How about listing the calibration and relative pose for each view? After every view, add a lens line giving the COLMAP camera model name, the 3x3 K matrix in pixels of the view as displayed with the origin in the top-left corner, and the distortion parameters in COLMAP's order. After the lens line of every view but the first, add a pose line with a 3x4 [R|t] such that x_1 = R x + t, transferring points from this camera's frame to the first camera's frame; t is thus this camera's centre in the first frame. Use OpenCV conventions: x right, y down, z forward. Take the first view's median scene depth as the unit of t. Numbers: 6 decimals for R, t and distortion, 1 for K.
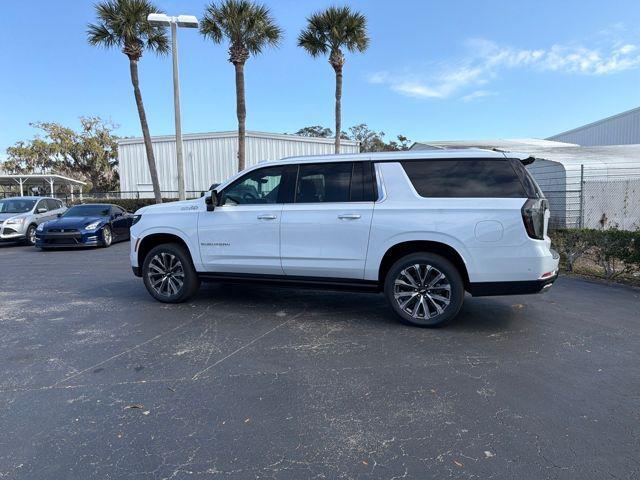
lens RADIAL K [[459.3, 0, 316.5], [0, 459.3, 247.4], [0, 0, 1]] dist [0.055095, -0.059344]
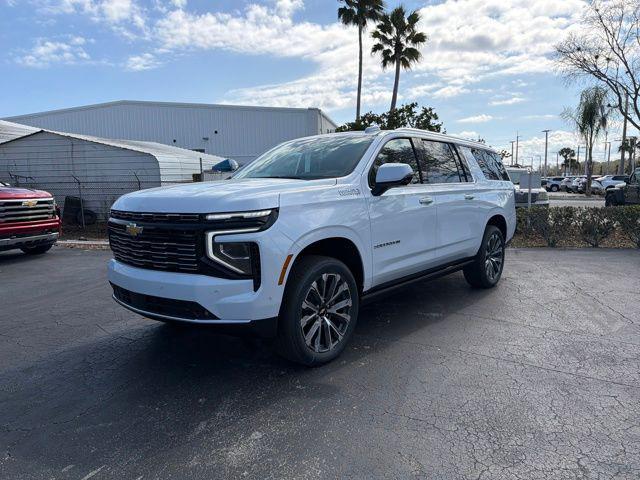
lens RADIAL K [[460.0, 0, 317.3], [0, 460.0, 240.3], [0, 0, 1]] dist [0.054494, -0.061651]
pose [[0.314895, -0.101982, 0.943632, -0.836873], [0.106937, 0.991692, 0.071491, -0.066995], [-0.943083, 0.078397, 0.323185, 0.824826]]
